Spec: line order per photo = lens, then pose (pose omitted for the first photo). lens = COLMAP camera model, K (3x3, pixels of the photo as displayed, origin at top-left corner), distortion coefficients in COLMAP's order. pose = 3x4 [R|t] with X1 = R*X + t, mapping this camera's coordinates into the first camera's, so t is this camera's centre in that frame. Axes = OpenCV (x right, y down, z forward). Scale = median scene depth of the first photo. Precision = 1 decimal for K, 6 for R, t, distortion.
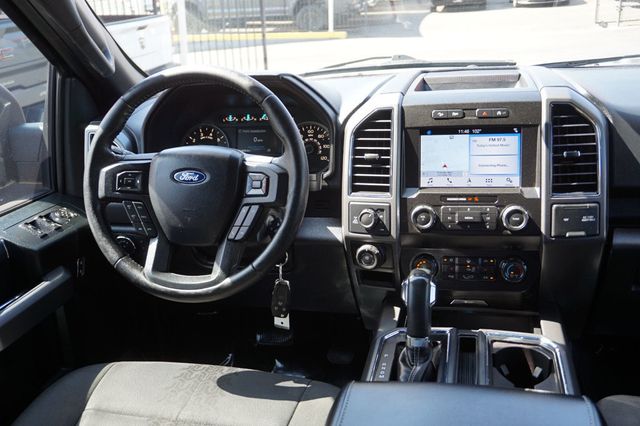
lens RADIAL K [[642.1, 0, 320.0], [0, 642.1, 213.0], [0, 0, 1]] dist [-0.000264, -0.007996]
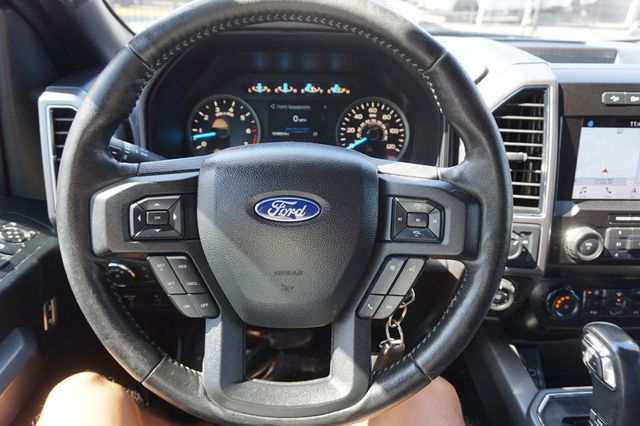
lens RADIAL K [[429.6, 0, 320.0], [0, 429.6, 213.0], [0, 0, 1]] dist [-0.027863, 0.002304]
pose [[0.967097, -0.035699, 0.251889, -0.244404], [-0.001078, 0.989522, 0.144380, -0.094943], [-0.254404, -0.139901, 0.956925, 0.612204]]
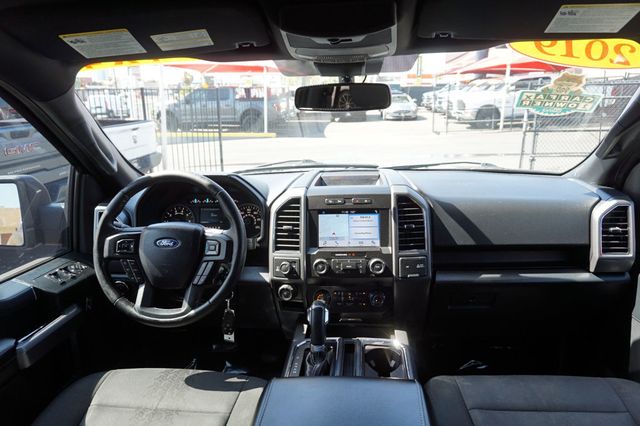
lens RADIAL K [[435.1, 0, 320.0], [0, 435.1, 213.0], [0, 0, 1]] dist [-0.038094, 0.035590]
pose [[0.990245, -0.002287, 0.139321, 0.010825], [0.014866, 0.995893, -0.089313, -0.028258], [-0.138545, 0.090513, 0.986211, -0.060559]]
